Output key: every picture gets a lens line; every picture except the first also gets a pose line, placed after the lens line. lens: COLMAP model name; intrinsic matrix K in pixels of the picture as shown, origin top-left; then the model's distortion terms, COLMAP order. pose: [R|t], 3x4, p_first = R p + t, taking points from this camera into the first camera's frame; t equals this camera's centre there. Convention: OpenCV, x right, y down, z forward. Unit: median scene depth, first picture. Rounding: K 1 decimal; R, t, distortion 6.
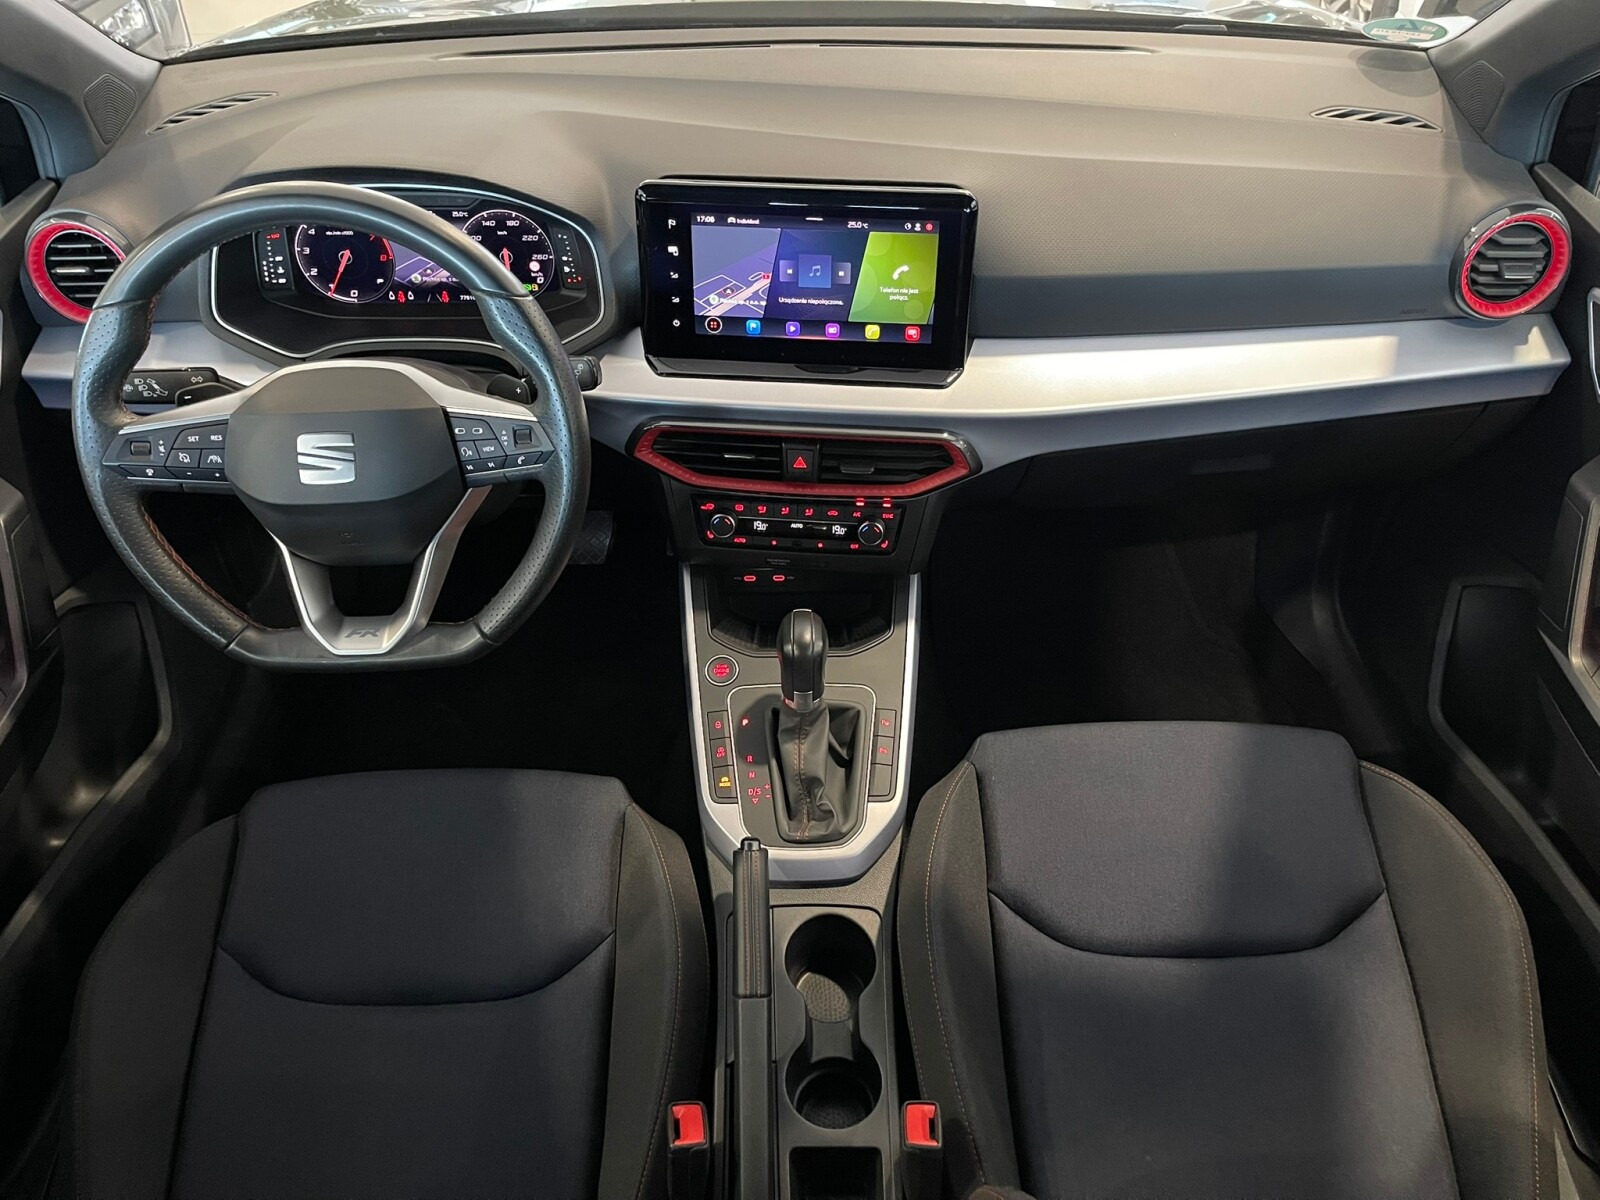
lens RADIAL K [[1201.4, 0, 803.8], [0, 1201.4, 597.3], [0, 0, 1]] dist [0.077495, -0.102076]
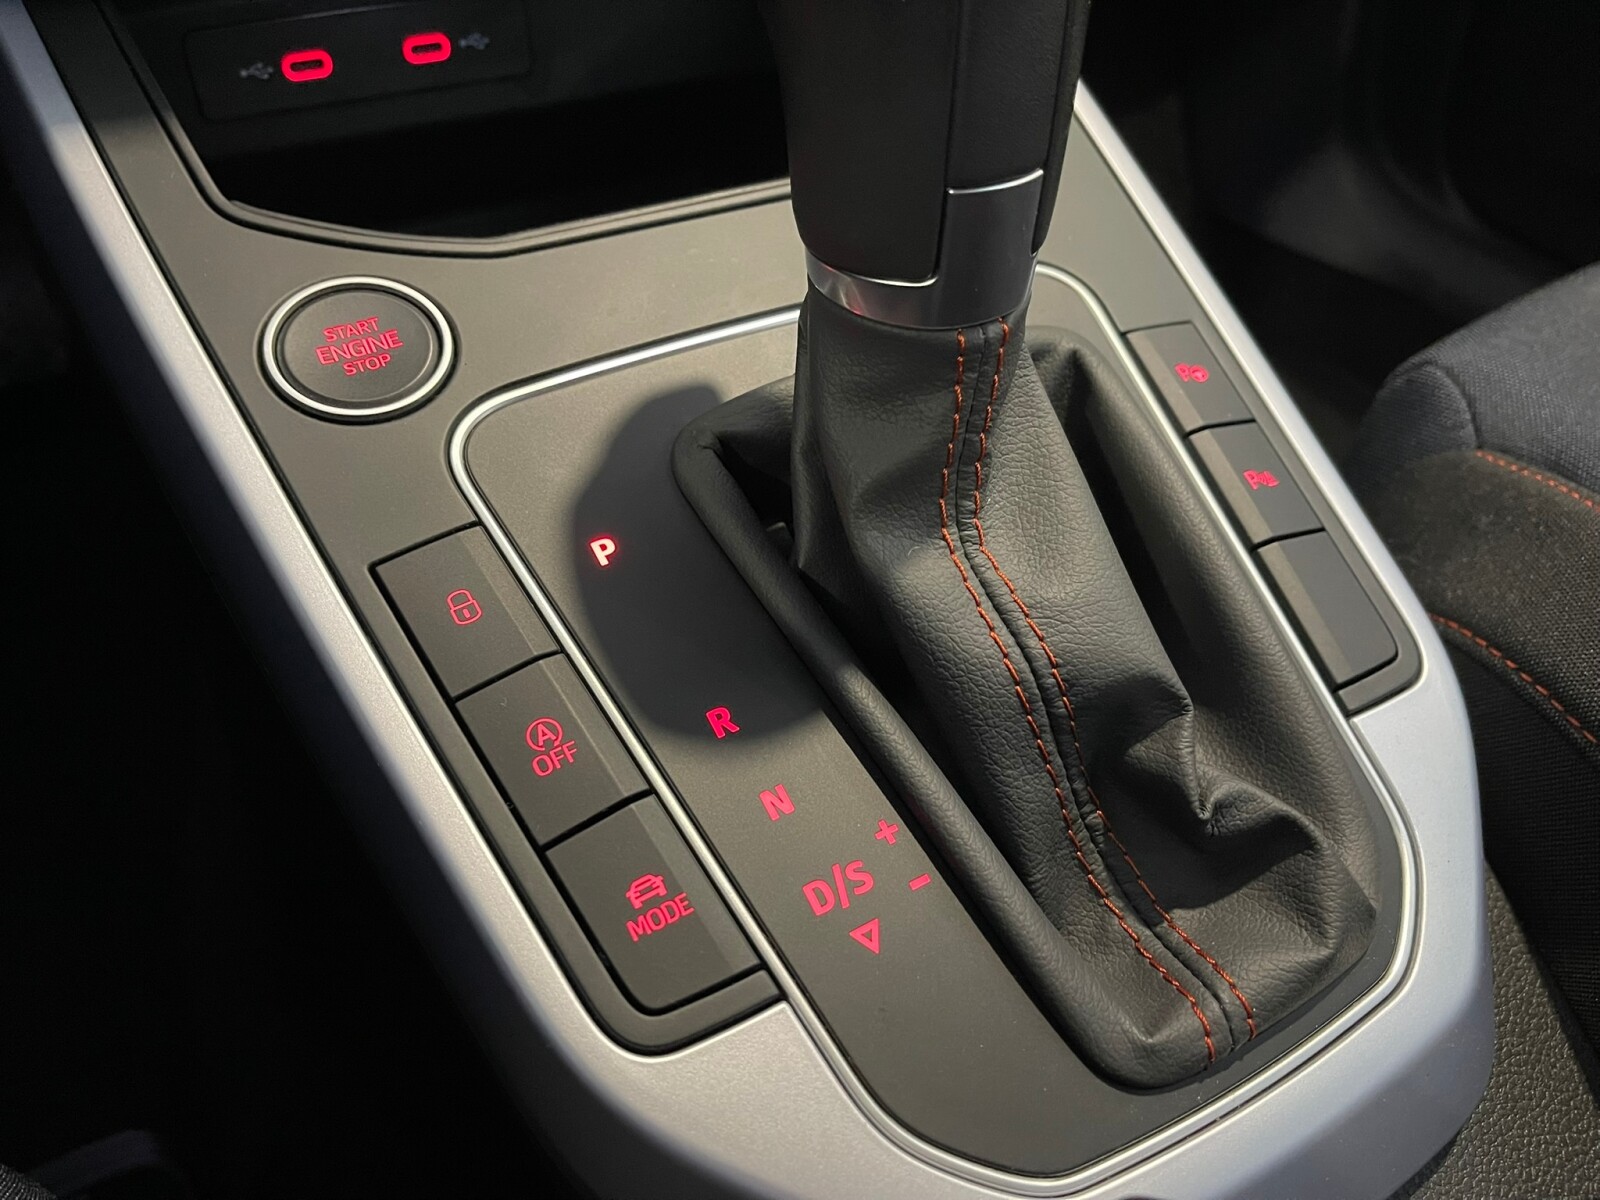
lens RADIAL K [[1257.7, 0, 800.0], [0, 1257.7, 600.0], [0, 0, 1]] dist [0.071978, -0.142682]
pose [[0.871797, -0.300729, 0.386694, -0.103303], [0.294613, 0.952543, 0.076585, 0.110633], [-0.391374, 0.047159, 0.919023, 0.856821]]
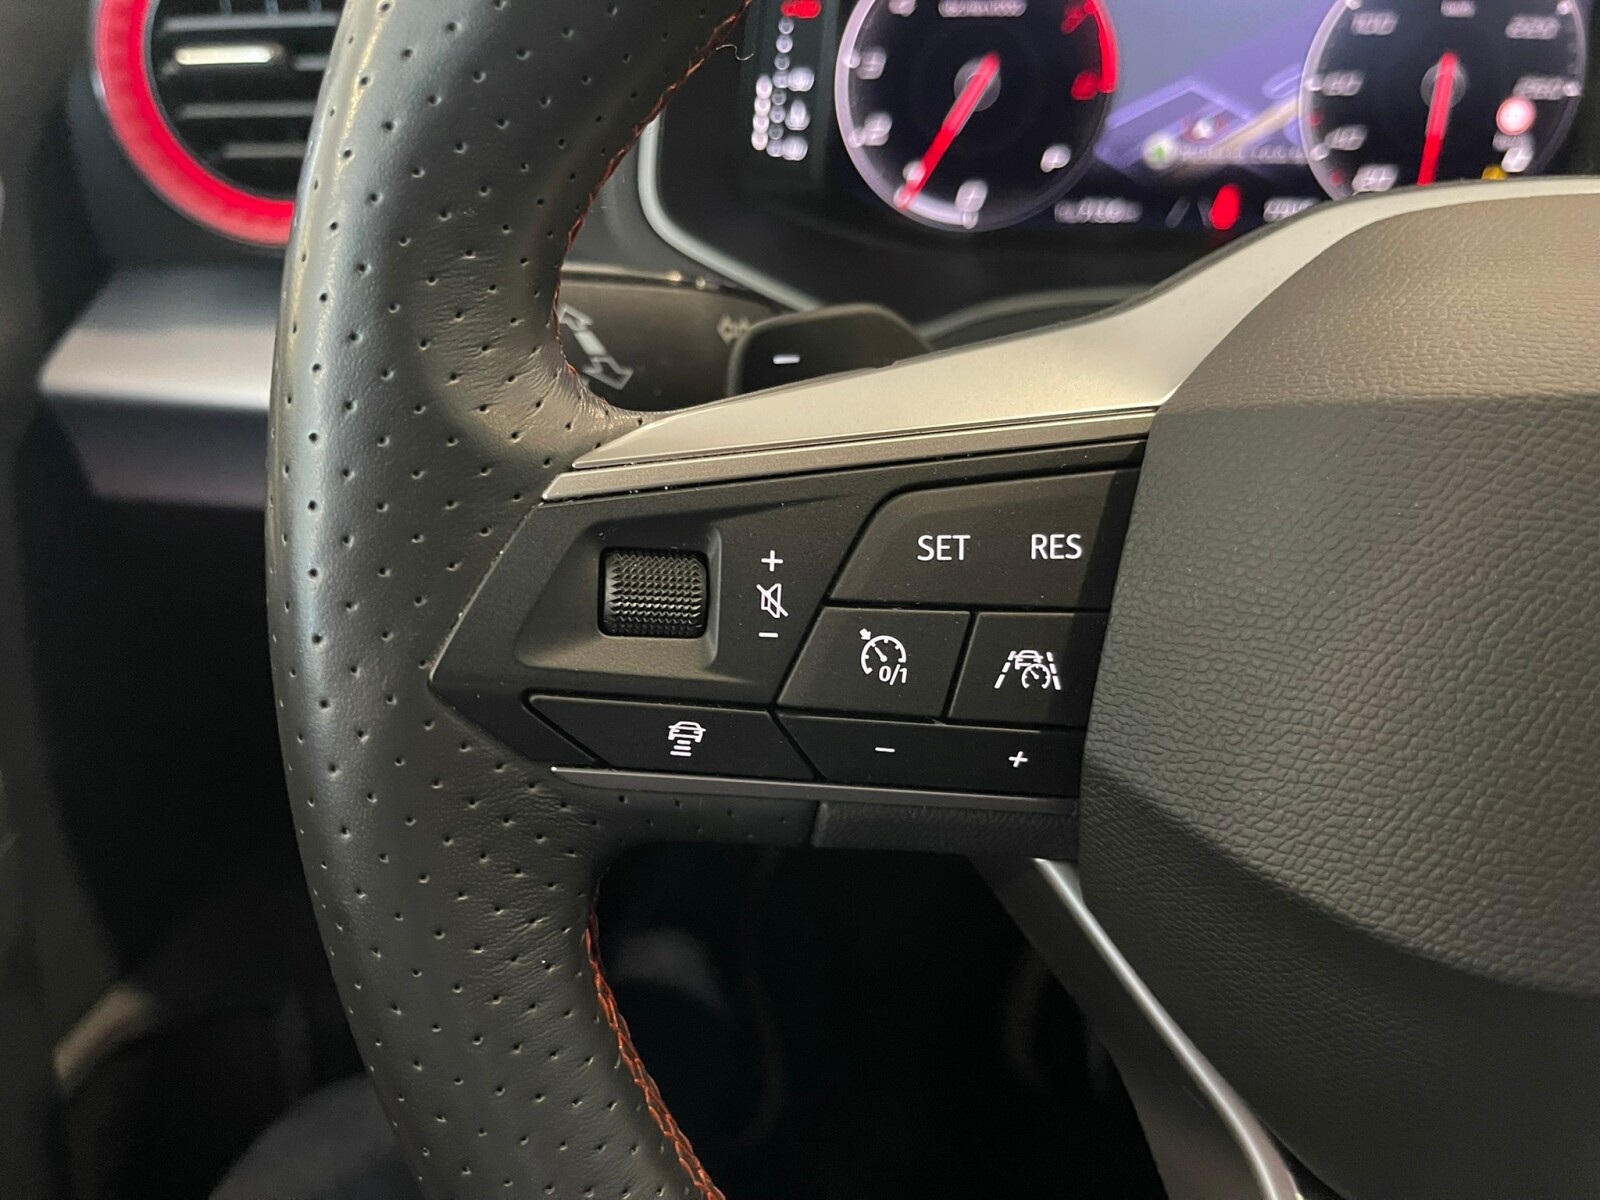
lens RADIAL K [[1270.1, 0, 773.5], [0, 1270.1, 593.3], [0, 0, 1]] dist [0.080255, -0.158521]
pose [[0.997869, 0.023413, -0.060906, -0.428931], [-0.032959, 0.986436, -0.160806, -0.079183], [0.056315, 0.162470, 0.985105, 0.690475]]
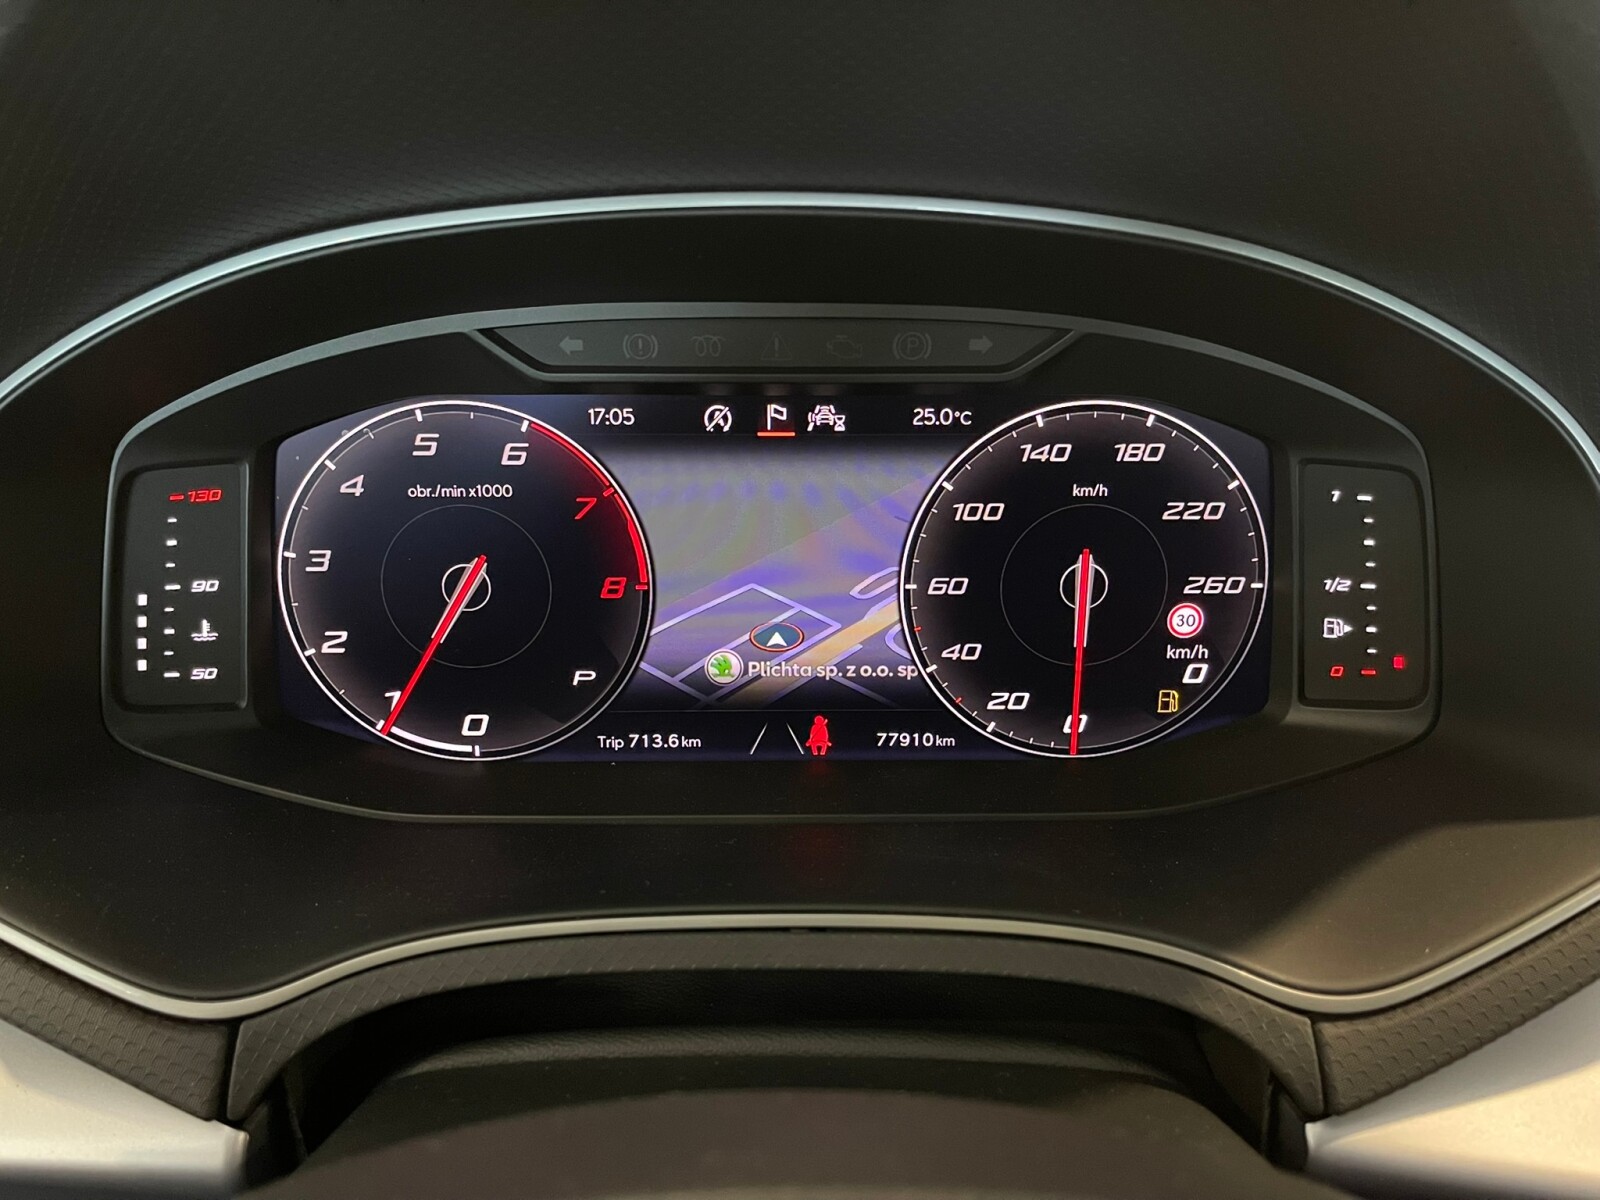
lens RADIAL K [[1257.7, 0, 800.0], [0, 1257.7, 600.0], [0, 0, 1]] dist [0.071978, -0.142682]
pose [[0.999975, 0.004410, 0.005561, -0.322546], [-0.001963, 0.924803, -0.380440, -0.183605], [-0.006820, 0.380420, 0.924789, 0.788818]]
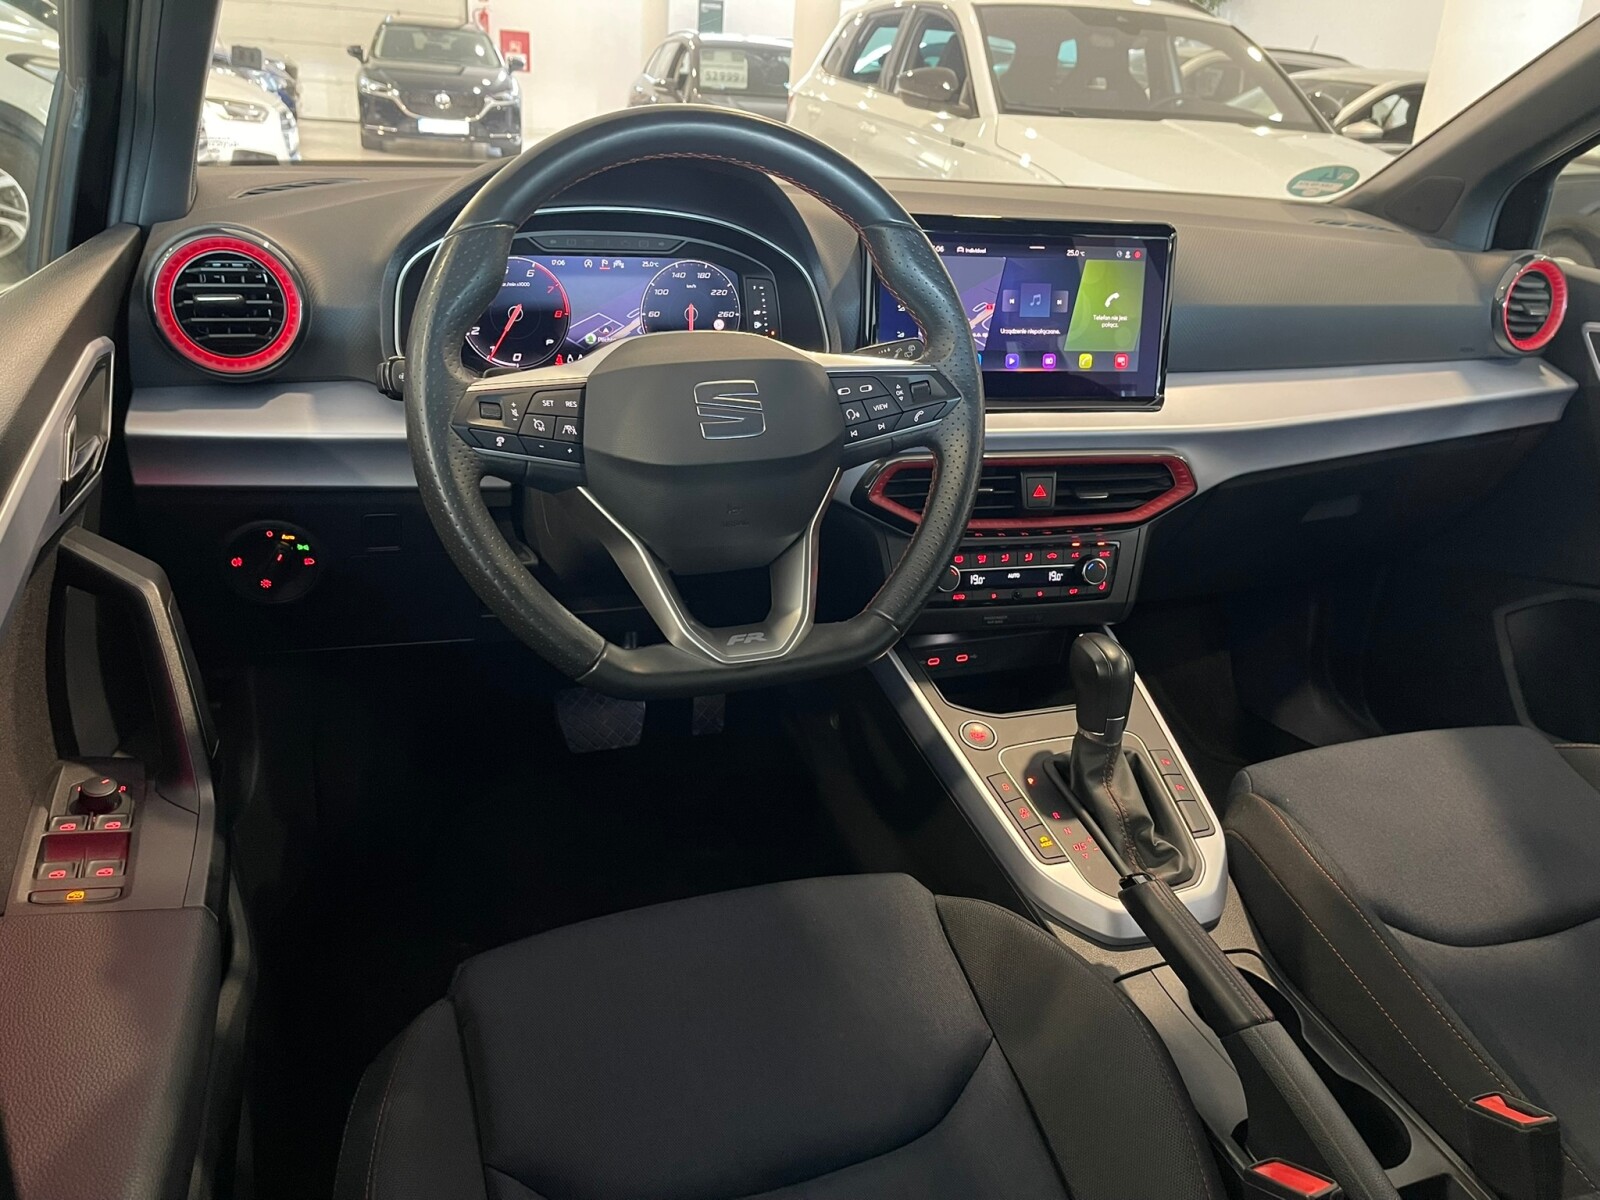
lens RADIAL K [[1201.5, 0, 795.0], [0, 1201.5, 601.9], [0, 0, 1]] dist [0.056391, -0.064620]
pose [[0.935749, -0.076935, 0.344173, -0.528291], [0.178238, 0.945272, -0.273297, 0.200162], [-0.304311, 0.317083, 0.898250, 0.232450]]
